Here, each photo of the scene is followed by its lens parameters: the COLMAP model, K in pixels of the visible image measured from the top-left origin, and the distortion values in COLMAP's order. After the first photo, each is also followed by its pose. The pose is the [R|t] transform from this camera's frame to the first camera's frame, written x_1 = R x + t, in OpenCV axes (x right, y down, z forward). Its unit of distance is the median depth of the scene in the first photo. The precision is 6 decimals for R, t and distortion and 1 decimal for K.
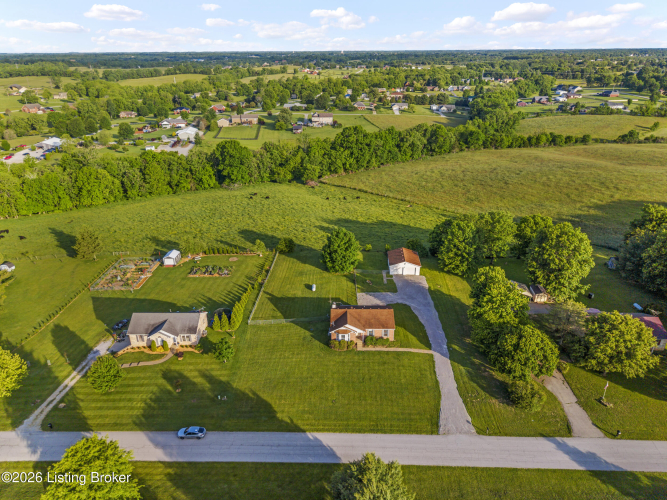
lens RADIAL K [[463.8, 0, 333.5], [0, 463.8, 250.0], [0, 0, 1]] dist [0.038521, -0.003041]
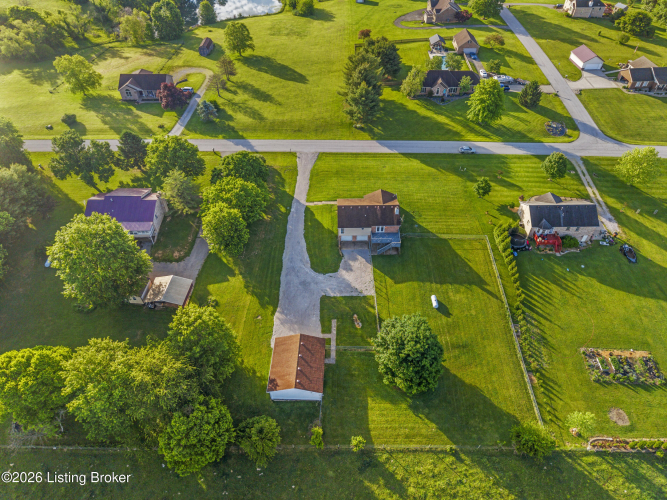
lens RADIAL K [[463.8, 0, 333.5], [0, 463.8, 250.0], [0, 0, 1]] dist [0.038521, -0.003041]
pose [[-0.999684, 0.015455, -0.019820, 0.183114], [-0.011910, 0.403131, 0.915065, -0.869046], [0.022132, 0.915012, -0.402819, 1.719212]]
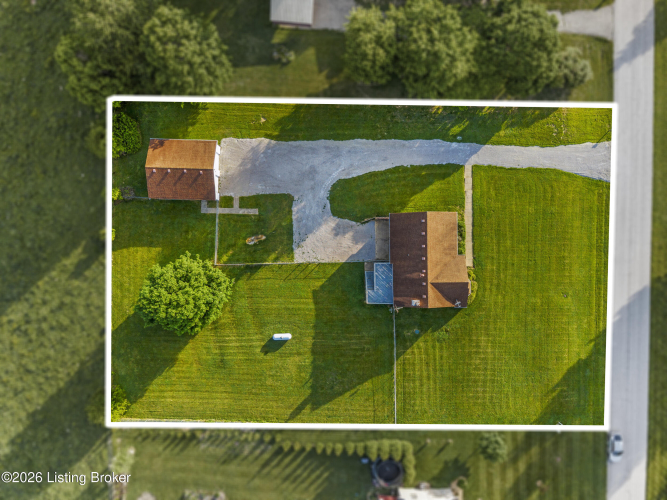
lens RADIAL K [[463.8, 0, 333.5], [0, 463.8, 250.0], [0, 0, 1]] dist [0.038521, -0.003041]
pose [[-0.028411, -0.999574, -0.006666, 0.096094], [0.384403, -0.017081, 0.923007, -0.601863], [-0.922728, 0.023661, 0.384725, 1.002417]]
